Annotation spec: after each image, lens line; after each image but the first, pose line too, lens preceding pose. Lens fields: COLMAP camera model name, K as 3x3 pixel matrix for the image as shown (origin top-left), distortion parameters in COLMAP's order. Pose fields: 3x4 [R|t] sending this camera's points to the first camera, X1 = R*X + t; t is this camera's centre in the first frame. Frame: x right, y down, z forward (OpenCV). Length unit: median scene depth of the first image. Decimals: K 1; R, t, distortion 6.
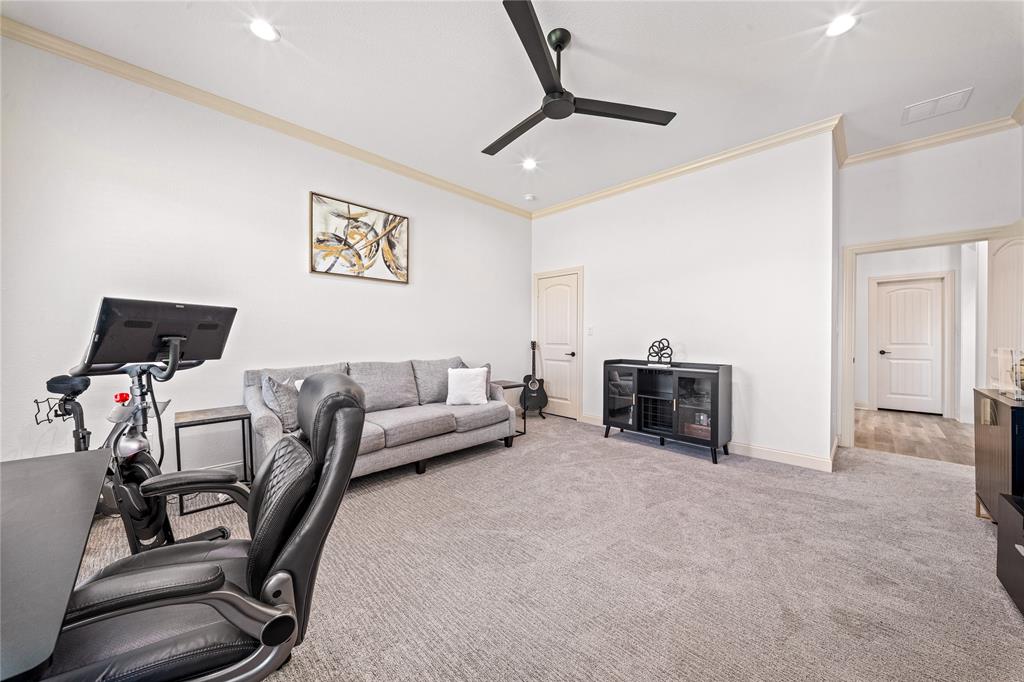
lens RADIAL K [[355.2, 0, 518.2], [0, 355.2, 320.7], [0, 0, 1]] dist [0.008565, -0.005457]
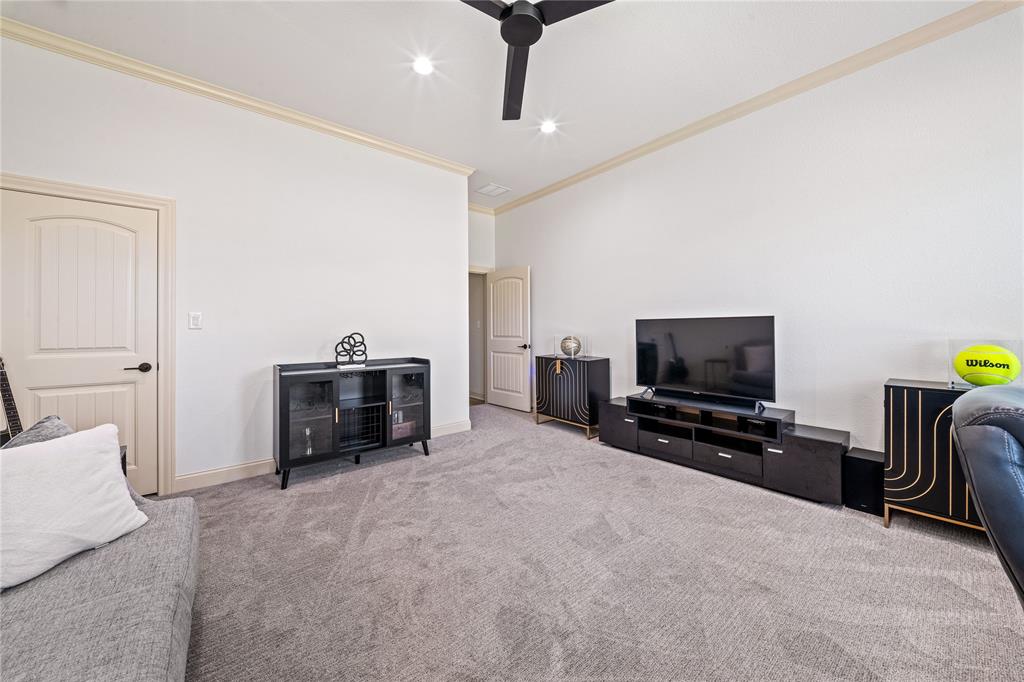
lens RADIAL K [[355.2, 0, 518.2], [0, 355.2, 320.7], [0, 0, 1]] dist [0.008565, -0.005457]
pose [[0.129923, 0.021544, 0.991290, -0.383224], [-0.028787, 0.999424, -0.017948, 0.029113], [-0.991106, -0.026204, 0.130469, 0.571382]]
